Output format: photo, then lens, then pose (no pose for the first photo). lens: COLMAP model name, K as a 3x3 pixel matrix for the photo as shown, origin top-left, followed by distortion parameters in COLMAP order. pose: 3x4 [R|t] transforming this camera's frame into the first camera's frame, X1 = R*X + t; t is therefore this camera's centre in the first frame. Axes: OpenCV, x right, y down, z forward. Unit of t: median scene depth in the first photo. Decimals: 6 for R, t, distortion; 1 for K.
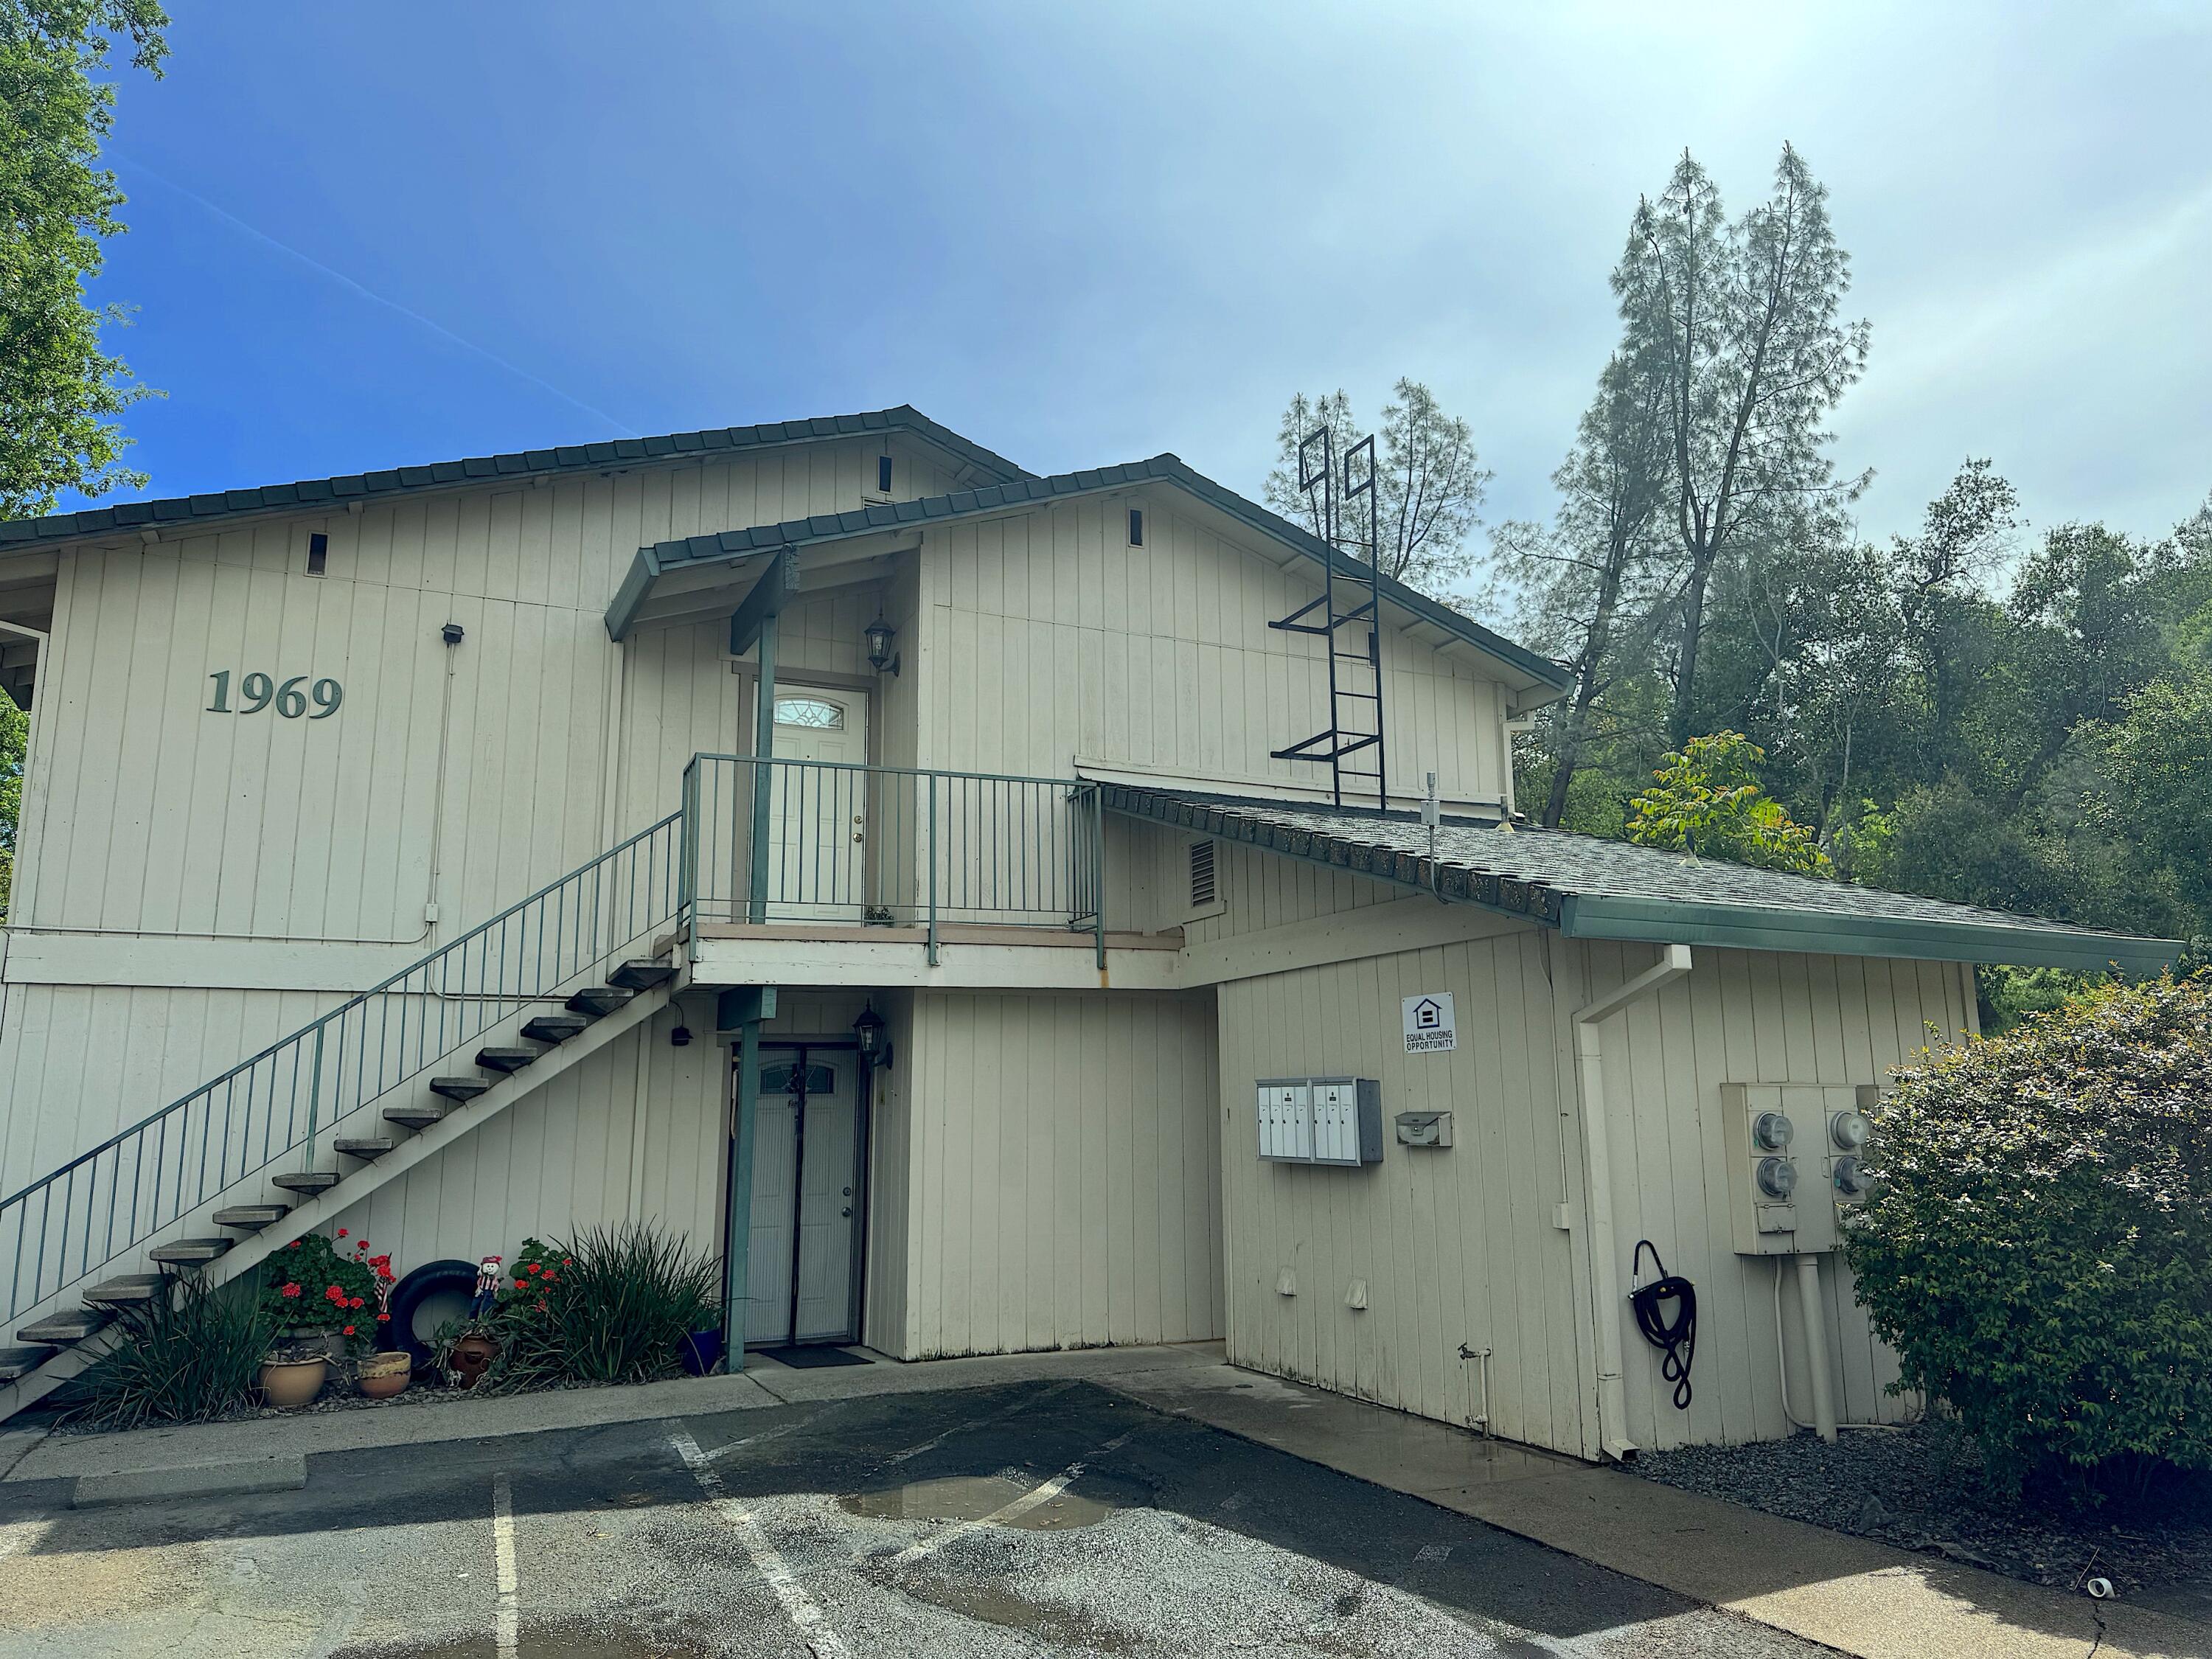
lens RADIAL K [[1571.1, 0, 1107.8], [0, 1571.1, 821.9], [0, 0, 1]] dist [0.006818, -0.002016]
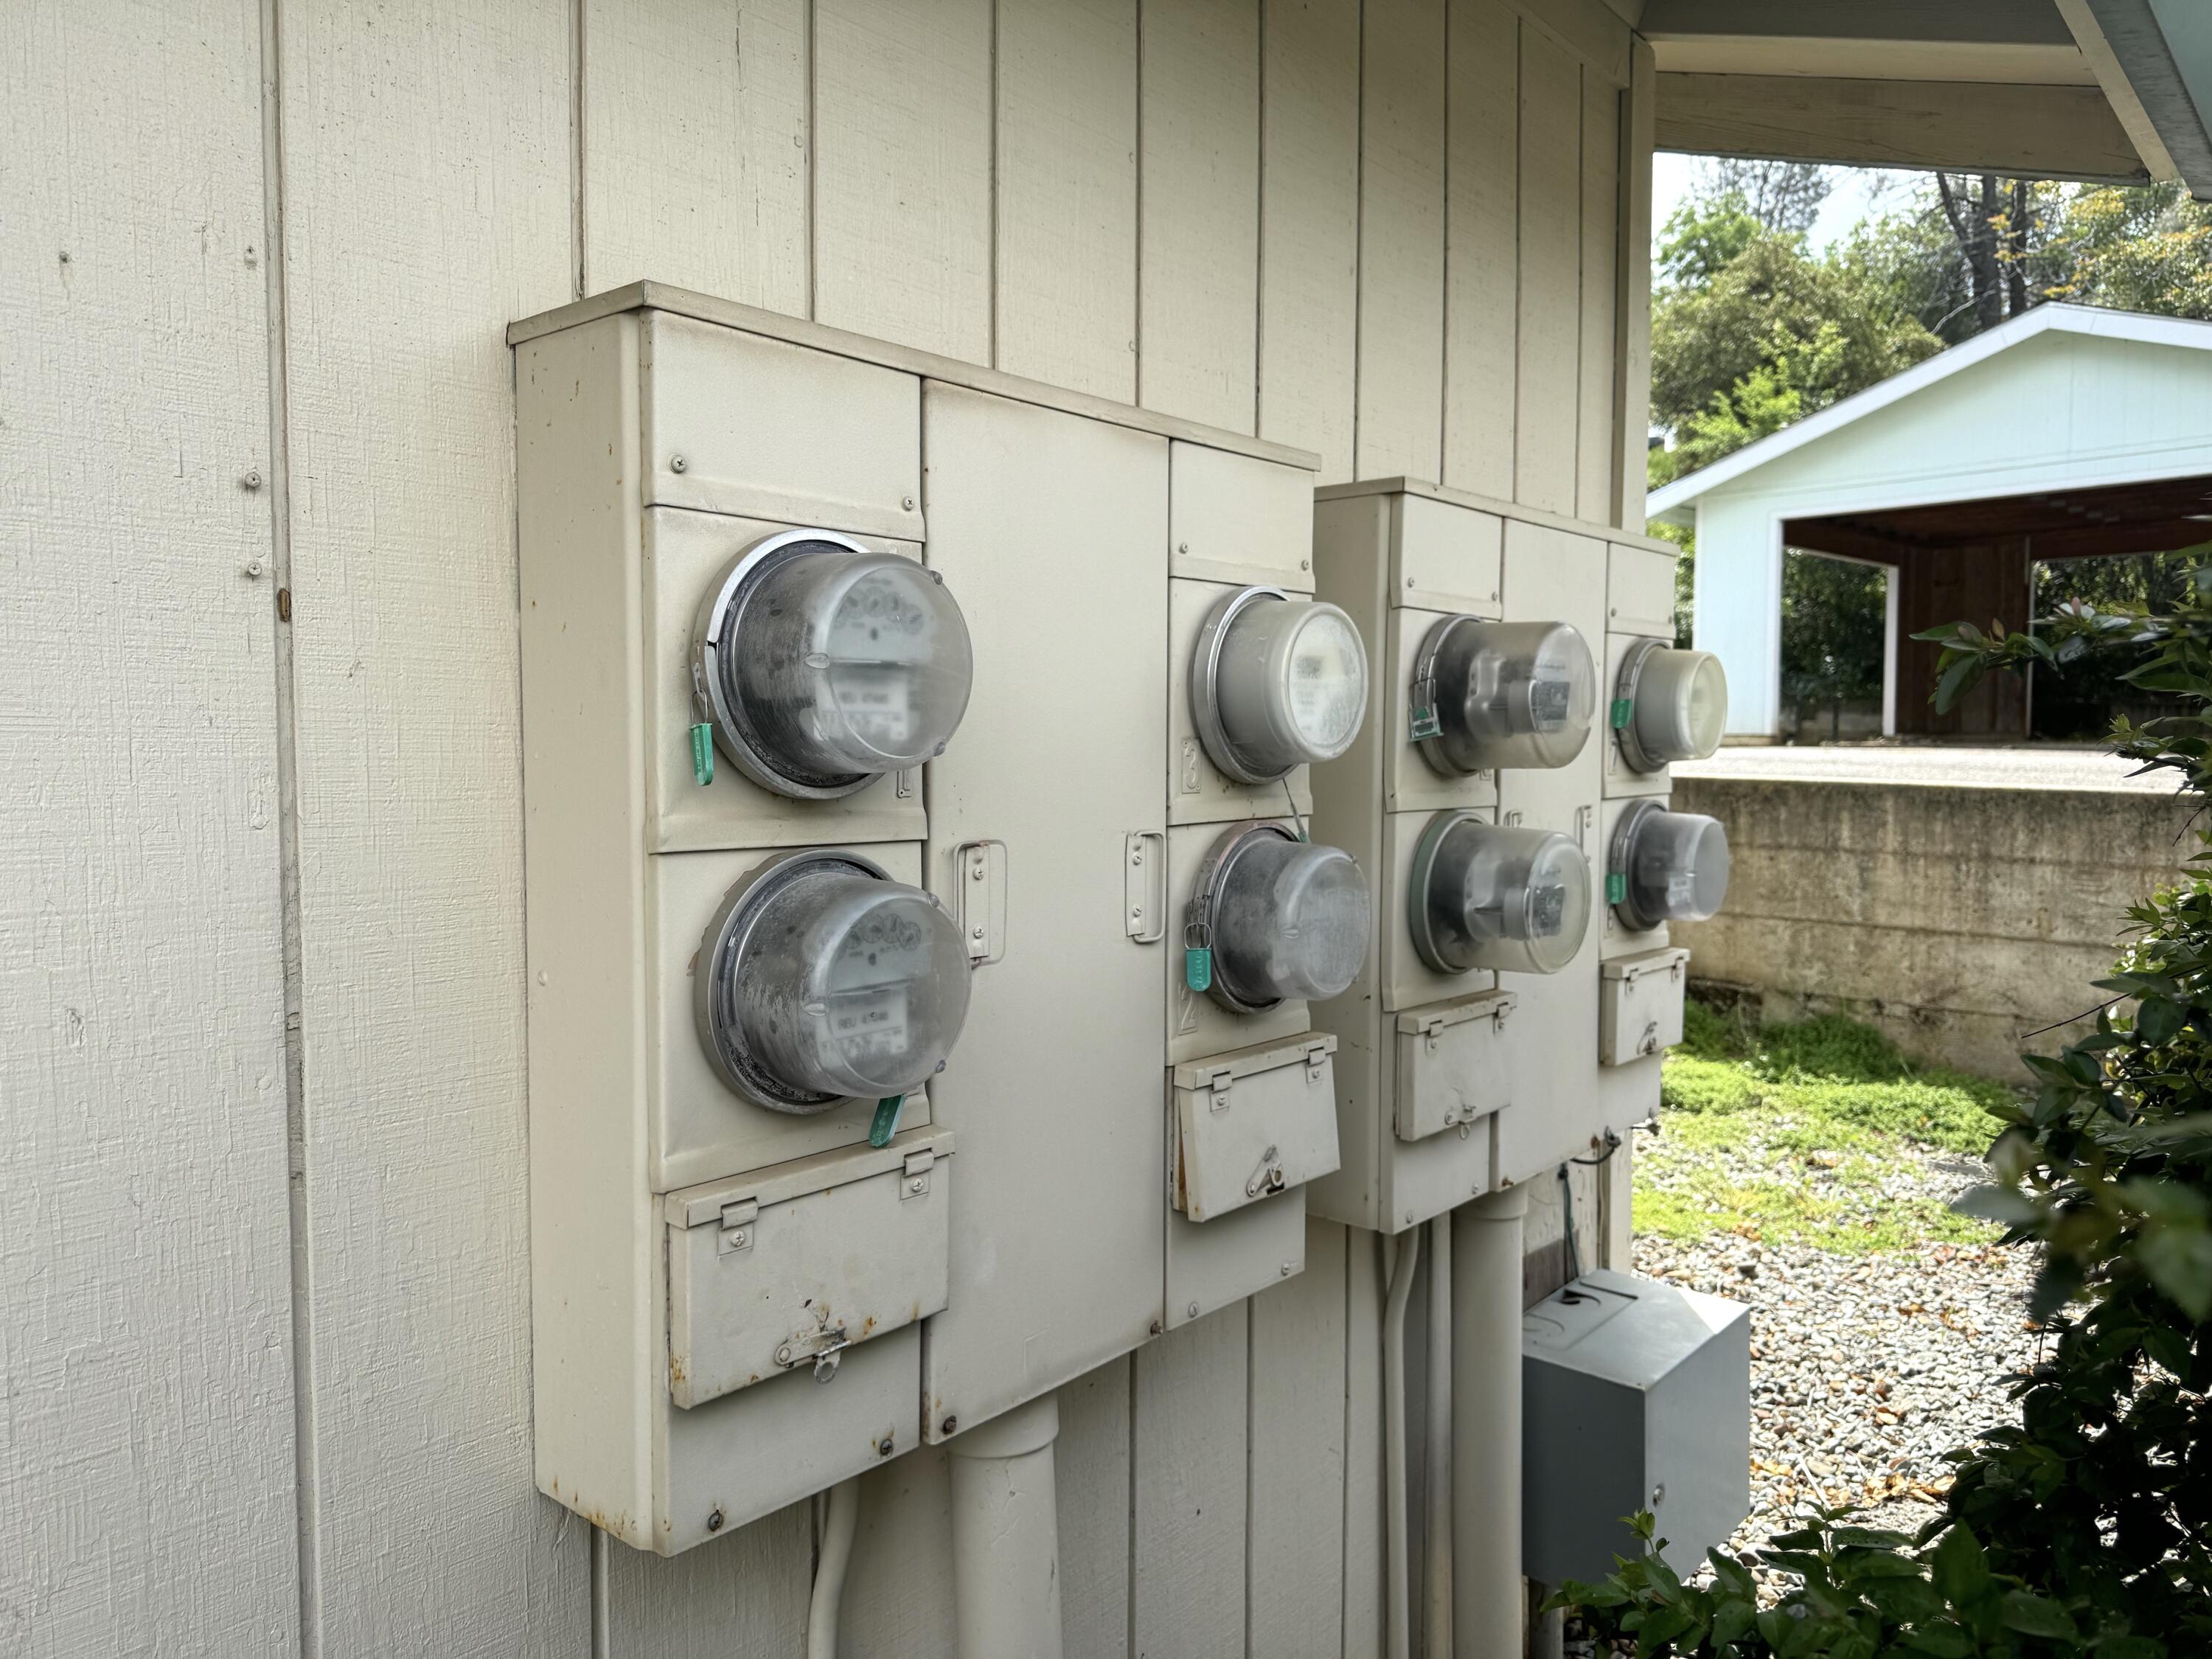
lens RADIAL K [[1571.1, 0, 1105.7], [0, 1571.1, 828.5], [0, 0, 1]] dist [0.006818, -0.002016]
pose [[0.913997, -0.016273, 0.405394, 0.374147], [-0.076676, 0.974261, 0.211980, 0.172768], [-0.398409, -0.224834, 0.889224, 0.832103]]
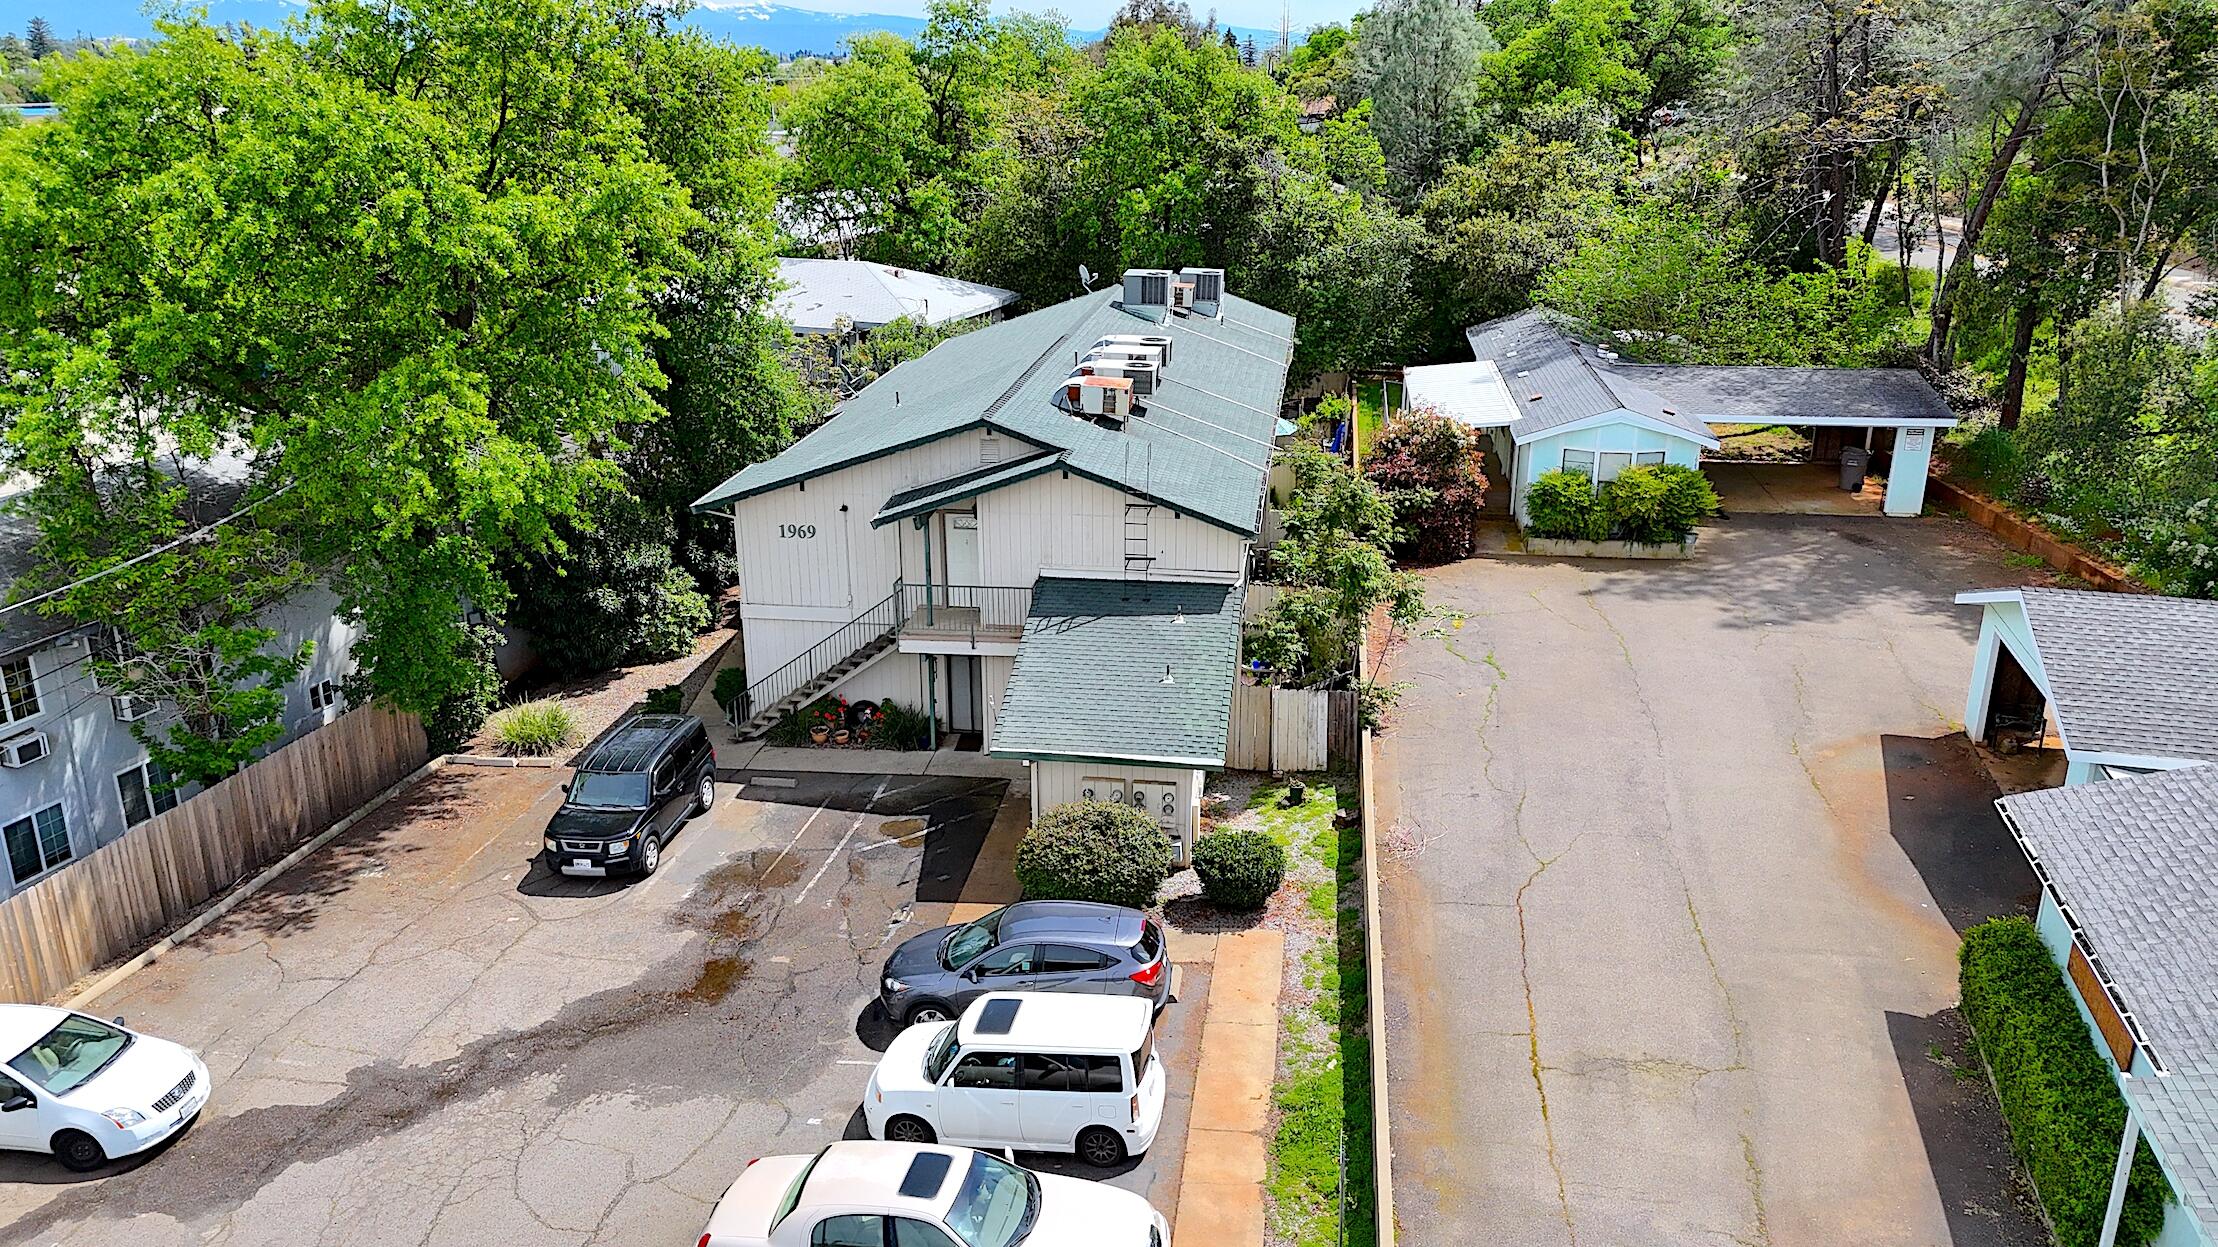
lens RADIAL K [[1614.0, 0, 1125.4], [0, 1614.0, 619.8], [0, 0, 1]] dist [0.058454, -0.014033]
pose [[0.846897, 0.179524, -0.500536, 2.208534], [0.093828, 0.876069, 0.472969, -1.837111], [0.523413, -0.447521, 0.725096, -1.421998]]
